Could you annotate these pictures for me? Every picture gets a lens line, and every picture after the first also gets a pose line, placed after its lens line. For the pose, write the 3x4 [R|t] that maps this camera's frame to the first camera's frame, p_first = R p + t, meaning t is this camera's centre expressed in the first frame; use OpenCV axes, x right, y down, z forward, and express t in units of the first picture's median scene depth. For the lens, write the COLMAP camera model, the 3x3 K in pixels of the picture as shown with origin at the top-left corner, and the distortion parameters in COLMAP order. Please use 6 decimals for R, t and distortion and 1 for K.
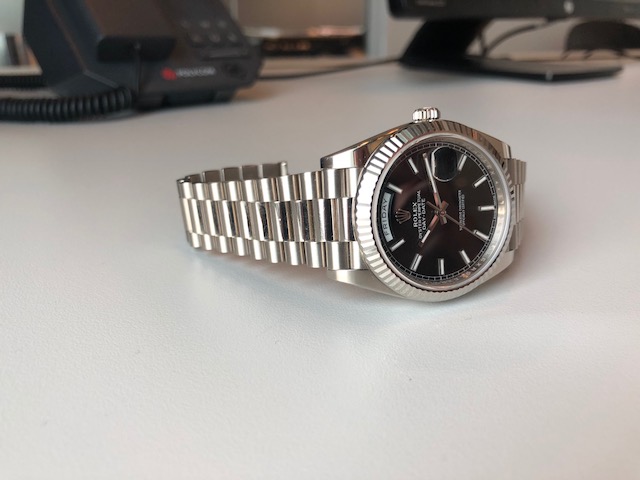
lens RADIAL K [[527.6, 0, 320.0], [0, 527.6, 240.0], [0, 0, 1]] dist [-0.001284, 0.002190]
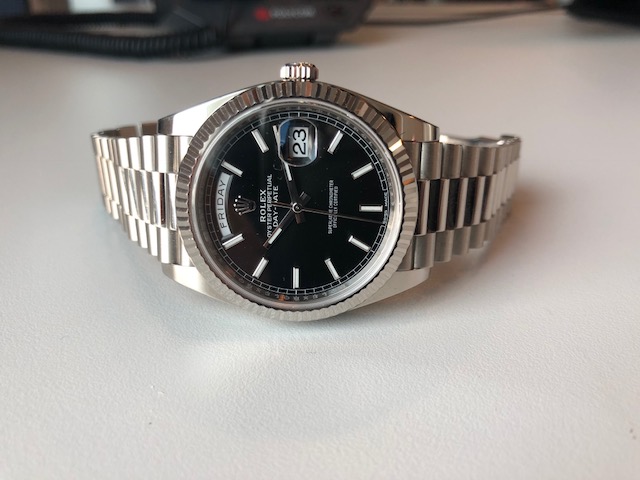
lens RADIAL K [[526.9, 0, 298.3], [0, 526.9, 243.3], [0, 0, 1]] dist [-0.007581, -0.011289]
pose [[0.952478, 0.146255, -0.267200, 0.428438], [-0.119087, 0.986168, 0.115284, -0.086104], [0.280365, -0.077985, 0.956720, 0.276684]]
